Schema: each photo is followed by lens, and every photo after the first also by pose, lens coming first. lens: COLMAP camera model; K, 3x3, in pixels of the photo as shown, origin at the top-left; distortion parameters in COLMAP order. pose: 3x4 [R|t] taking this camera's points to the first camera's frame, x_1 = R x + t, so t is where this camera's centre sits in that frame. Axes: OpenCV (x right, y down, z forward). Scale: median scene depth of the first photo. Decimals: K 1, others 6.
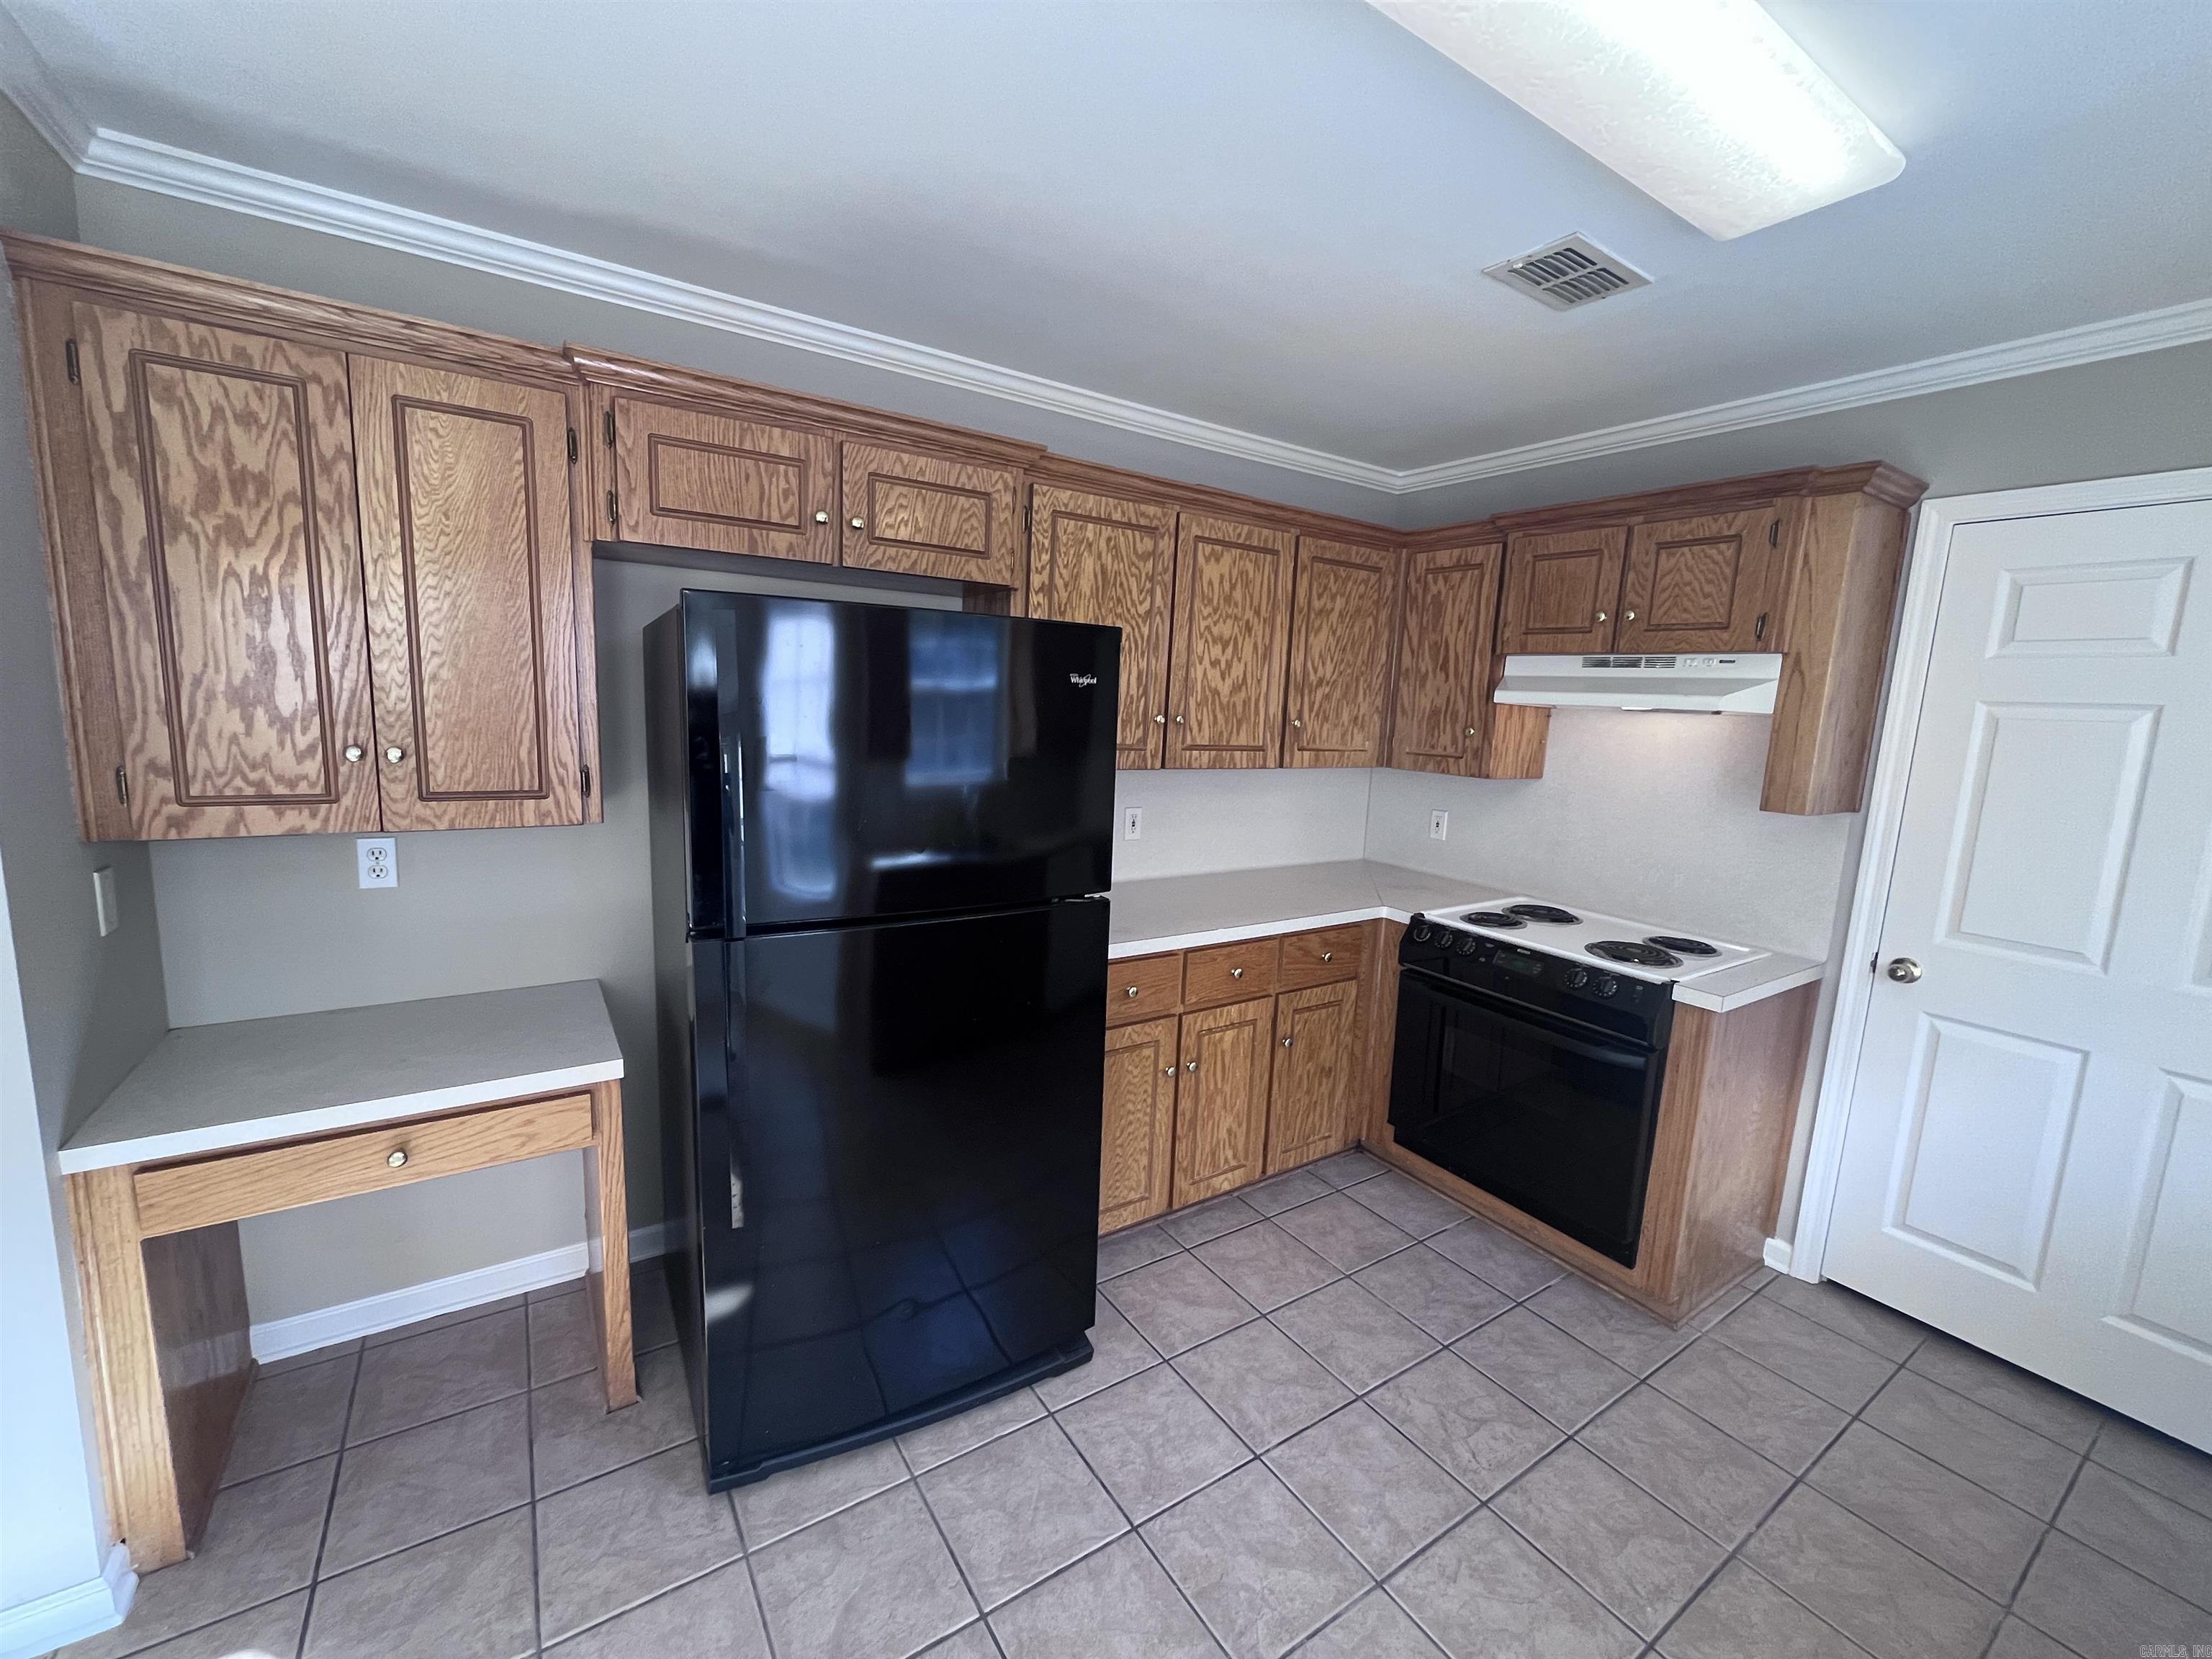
lens RADIAL K [[892.1, 0, 1104.6], [0, 892.1, 830.3], [0, 0, 1]] dist [-0.003394, -0.000348]
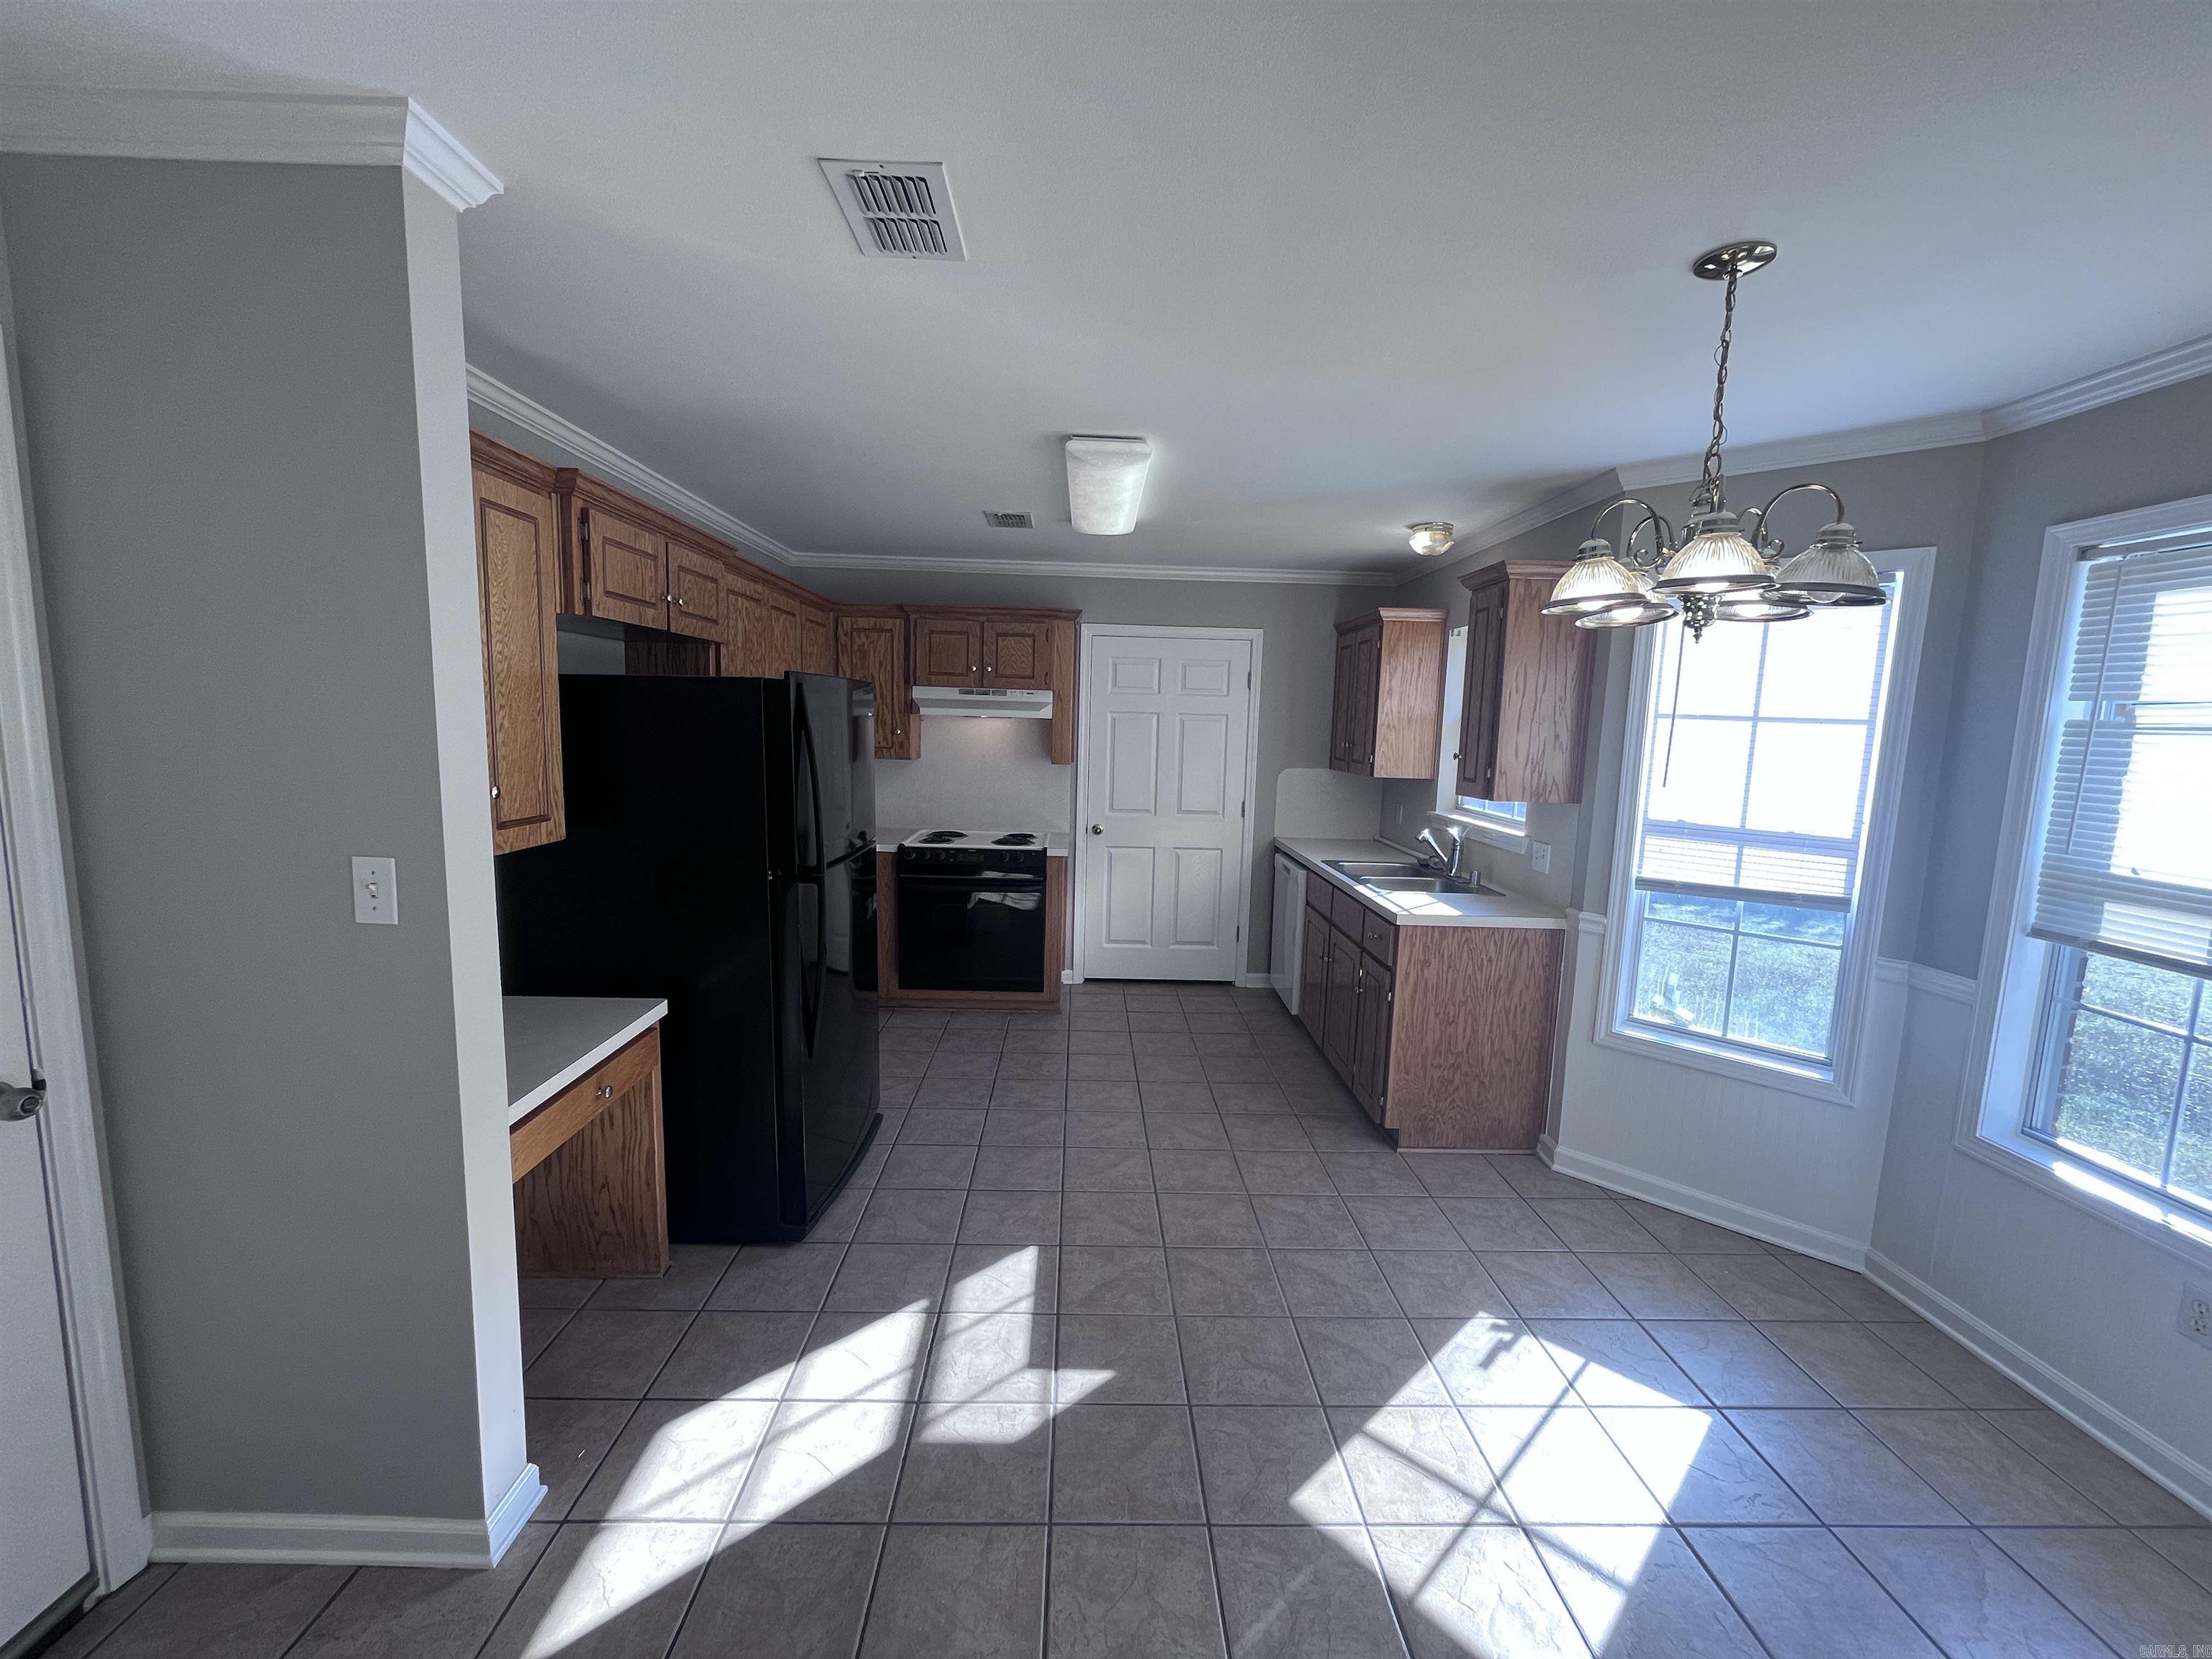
lens RADIAL K [[892.7, 0, 1103.8], [0, 892.7, 830.9], [0, 0, 1]] dist [-0.000343, -0.000151]
pose [[0.529703, -0.134328, 0.837479, -0.972867], [0.122174, 0.989166, 0.081383, -0.021997], [-0.839338, 0.059209, 0.540376, -0.238582]]
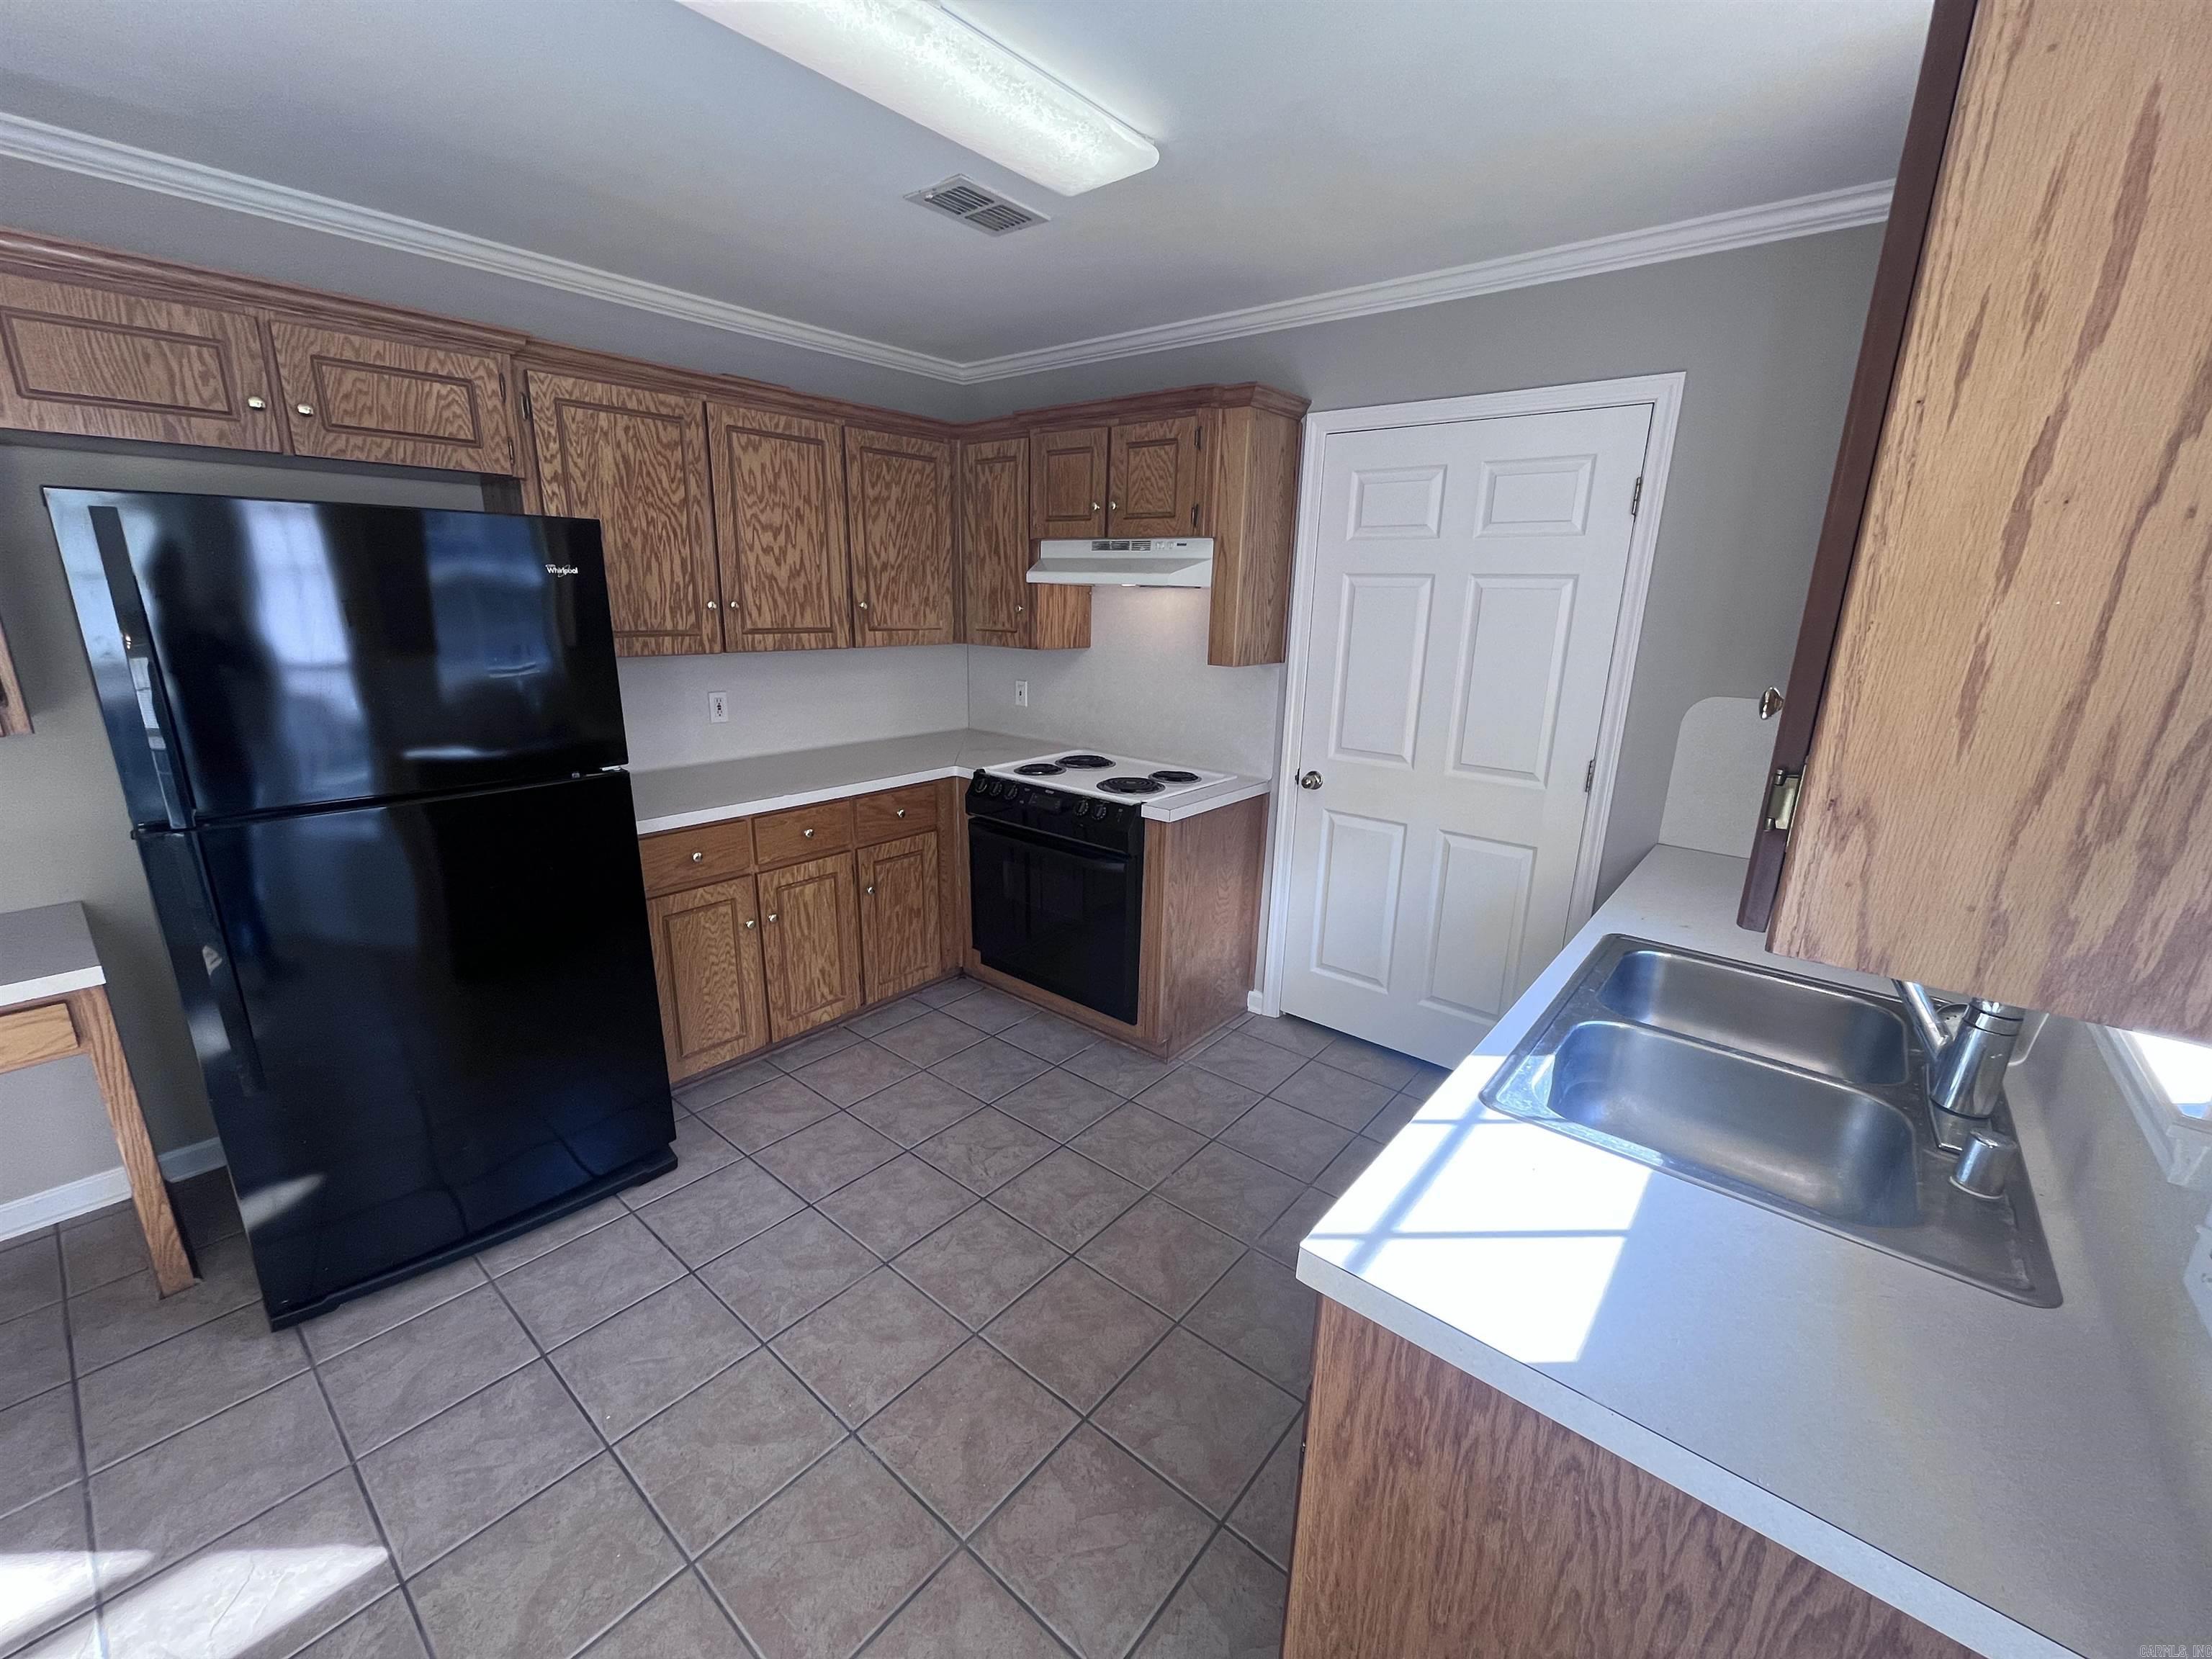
lens RADIAL K [[892.1, 0, 1104.6], [0, 892.1, 830.3], [0, 0, 1]] dist [-0.003394, -0.000348]
pose [[0.956718, -0.098011, 0.274017, 0.213997], [0.063001, 0.989006, 0.133786, 0.031518], [-0.284117, -0.110732, 0.952374, -0.196144]]
